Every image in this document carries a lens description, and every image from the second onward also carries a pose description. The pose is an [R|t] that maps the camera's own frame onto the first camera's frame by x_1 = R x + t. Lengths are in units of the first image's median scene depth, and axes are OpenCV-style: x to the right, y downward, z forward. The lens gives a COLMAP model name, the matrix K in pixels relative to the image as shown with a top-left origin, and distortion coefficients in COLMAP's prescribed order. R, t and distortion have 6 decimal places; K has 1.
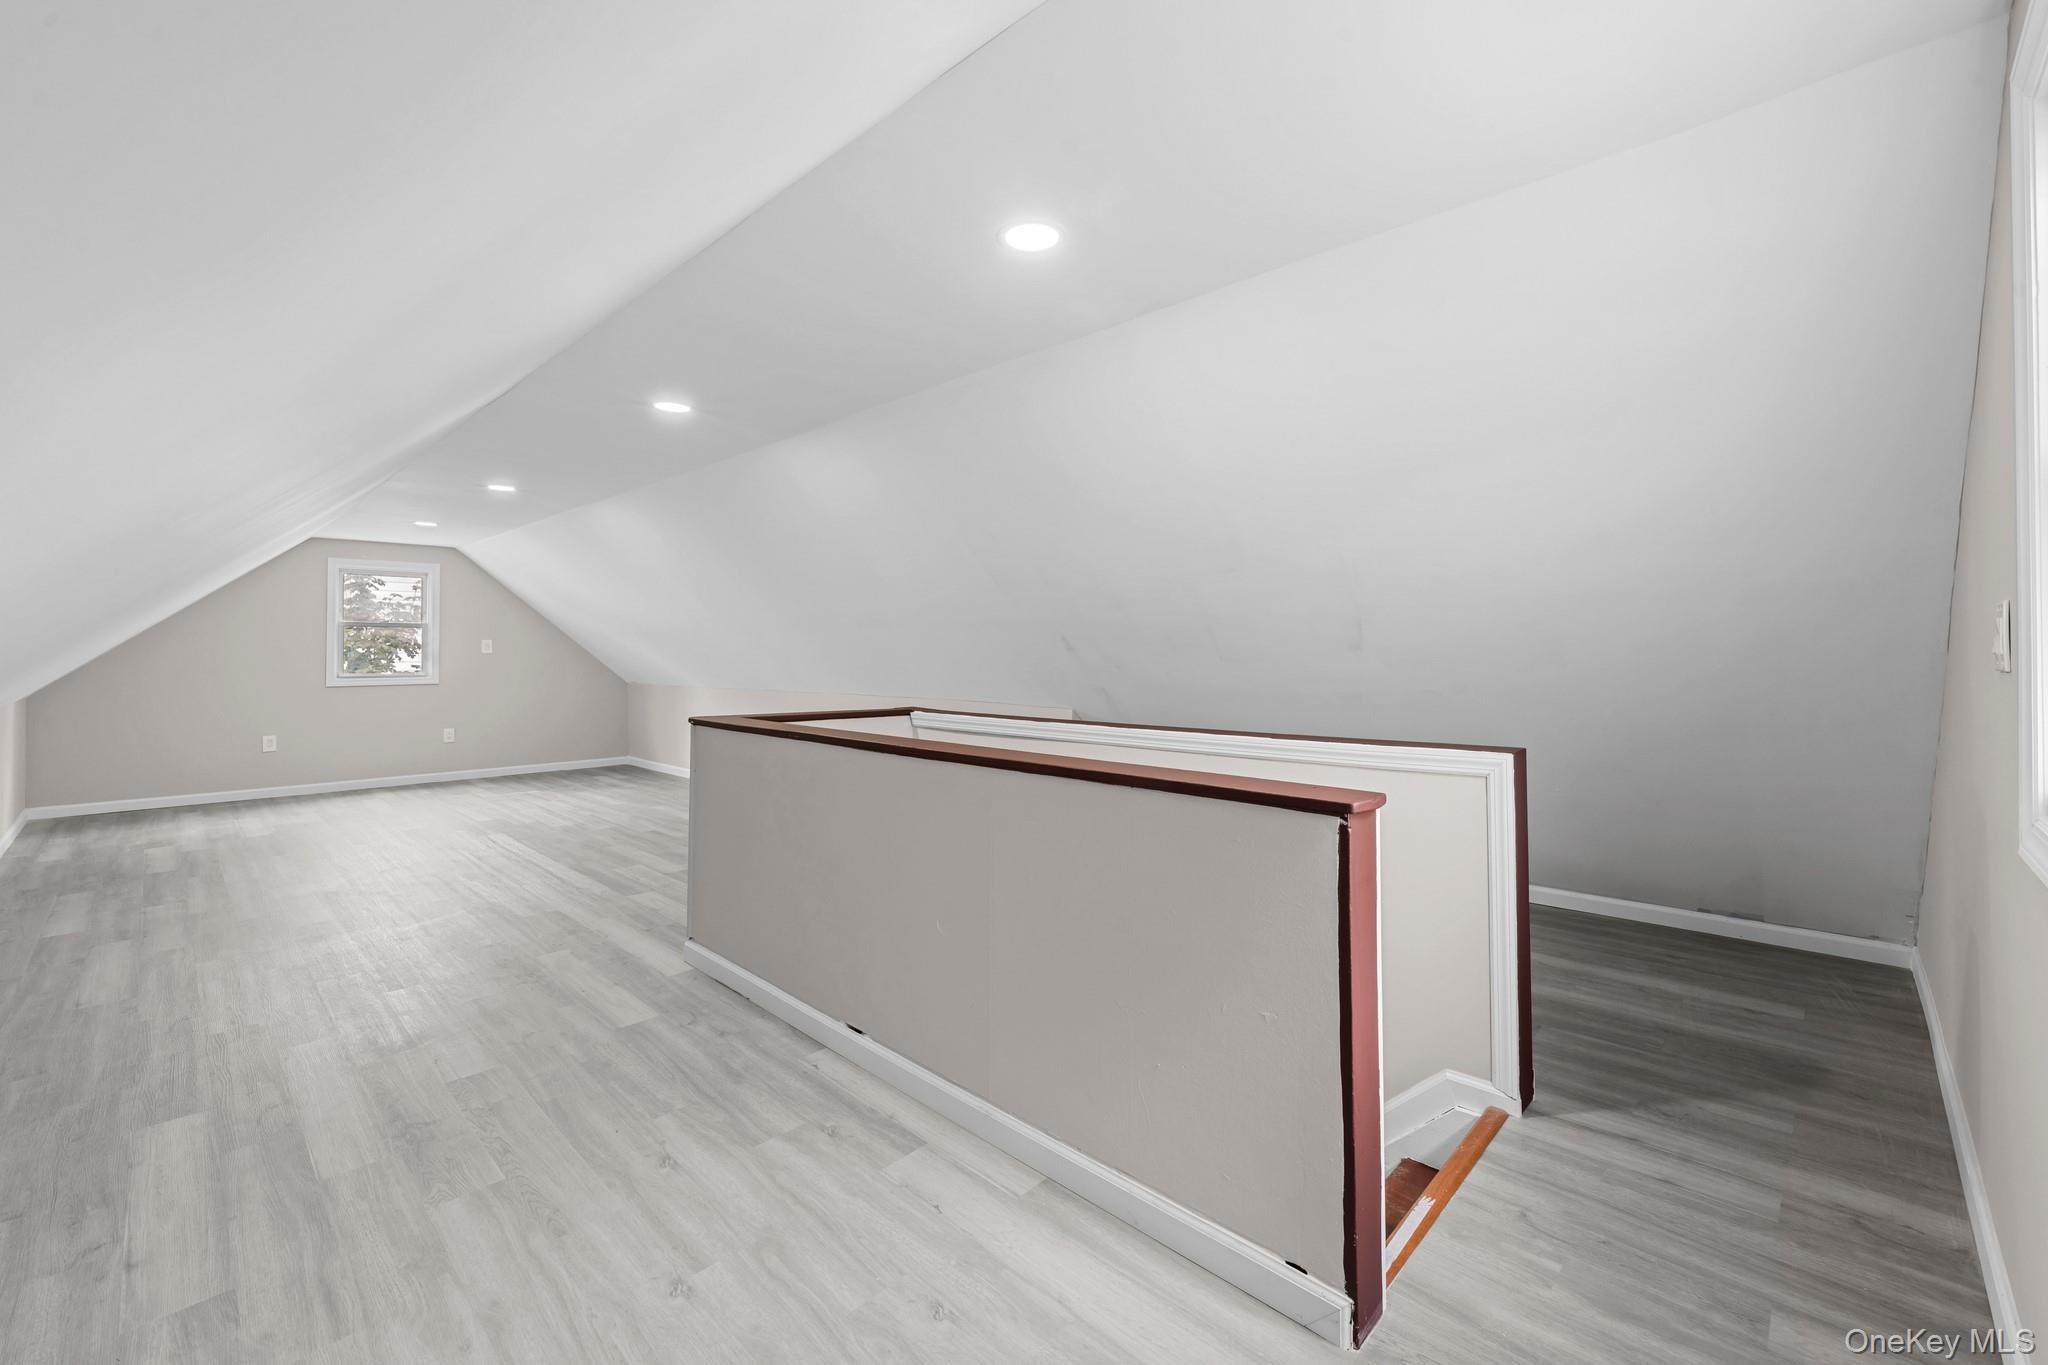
lens RADIAL K [[837.2, 0, 1042.9], [0, 837.2, 651.1], [0, 0, 1]] dist [0.002092, -0.000957]
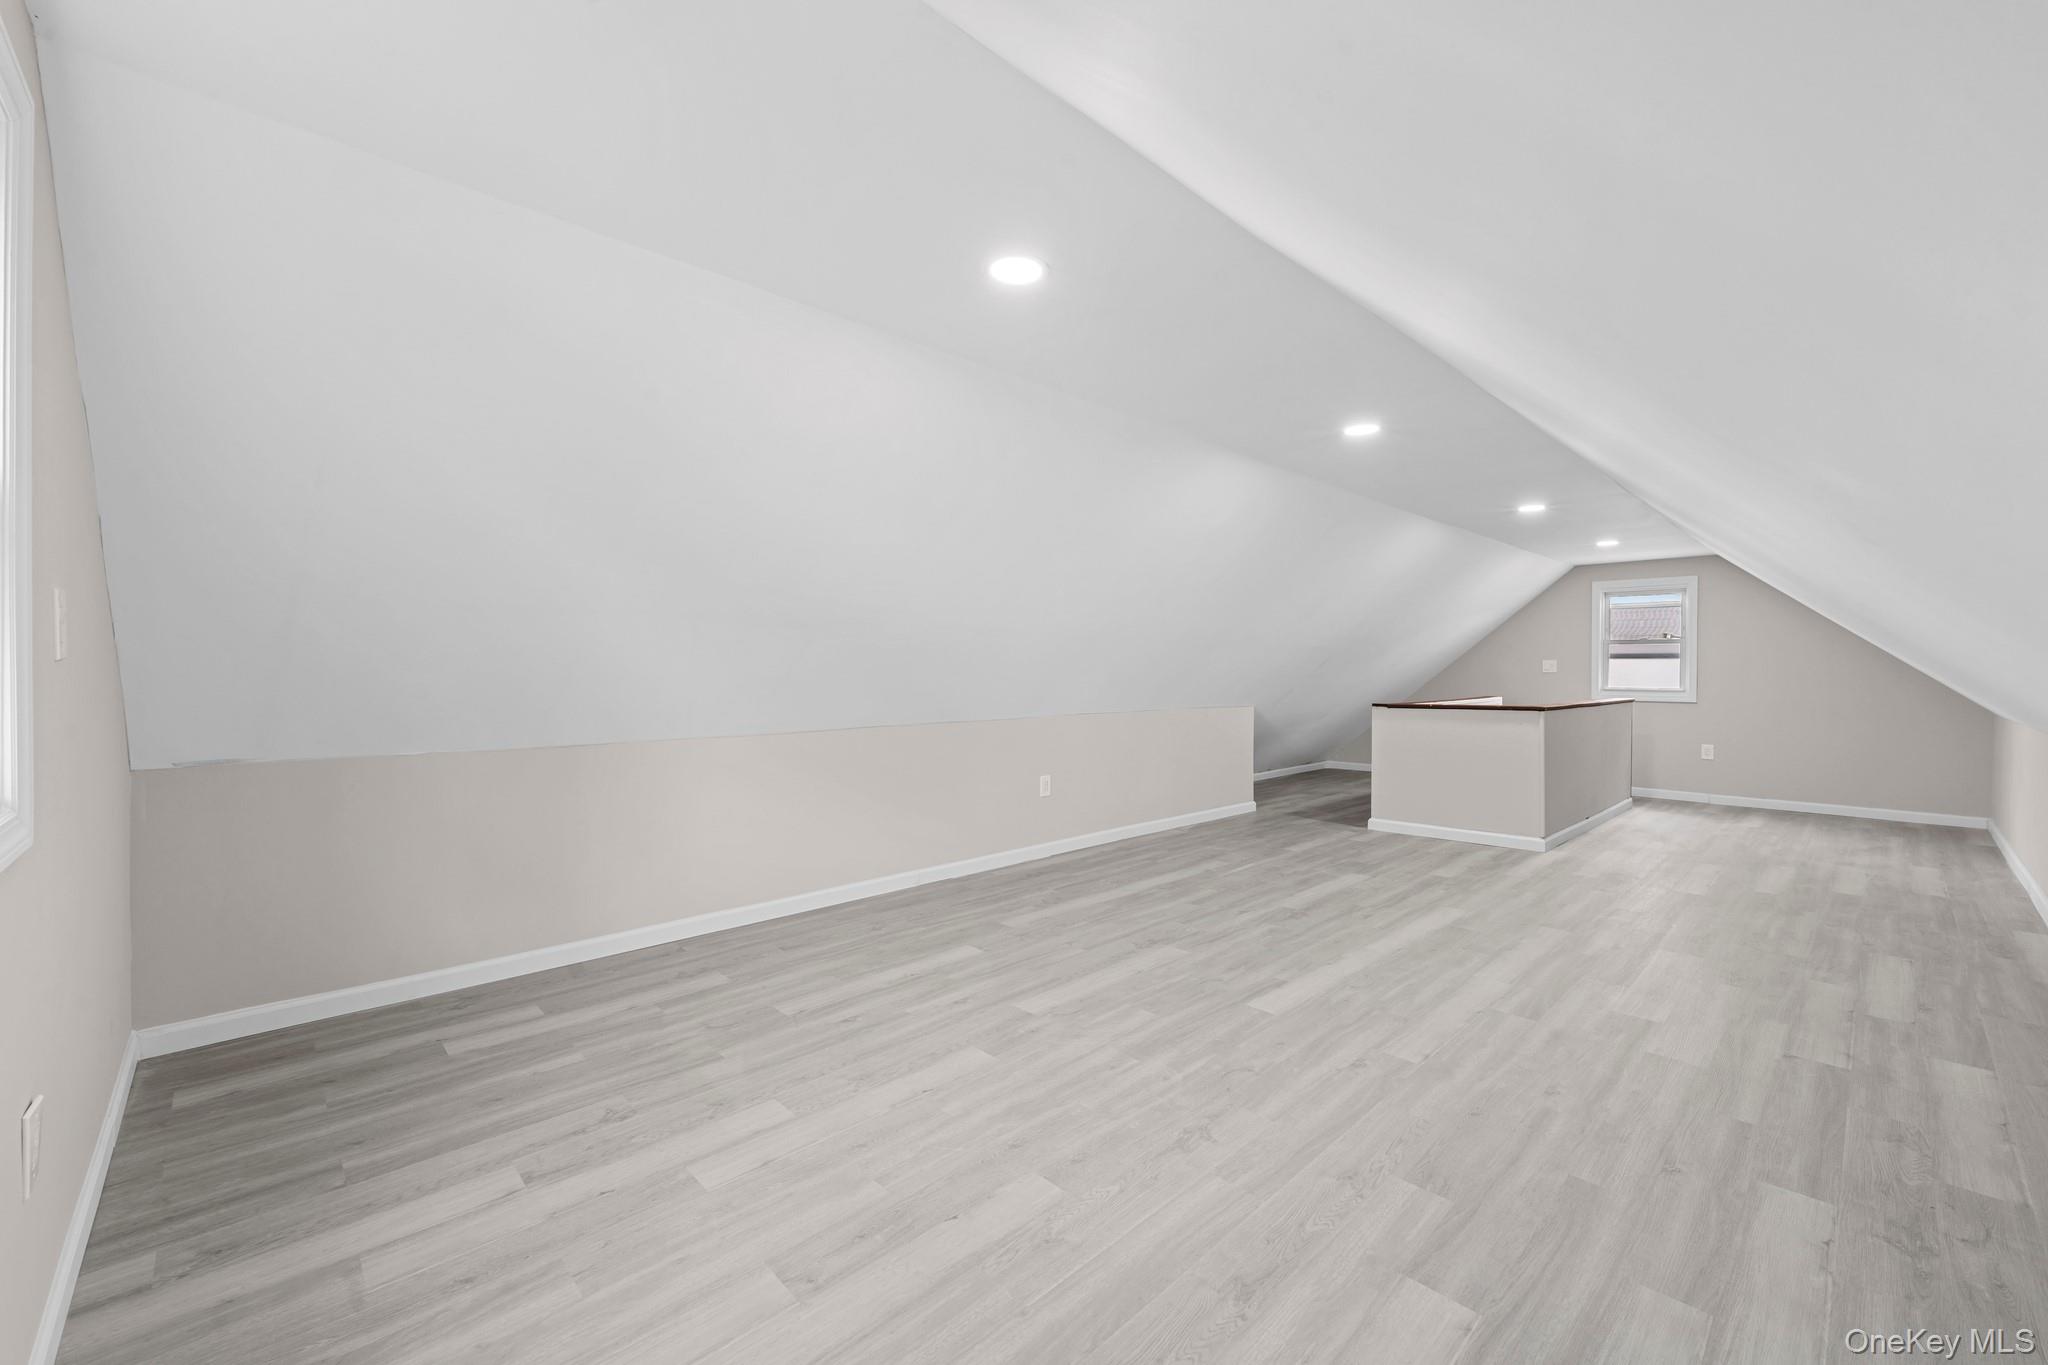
lens RADIAL K [[837.2, 0, 1021.9], [0, 837.2, 667.8], [0, 0, 1]] dist [0.002092, -0.000957]
pose [[0.043936, 0.004320, 0.999025, -0.947289], [0.001372, 0.999989, -0.004385, 0.006017], [-0.999033, 0.001564, 0.043929, 0.871563]]
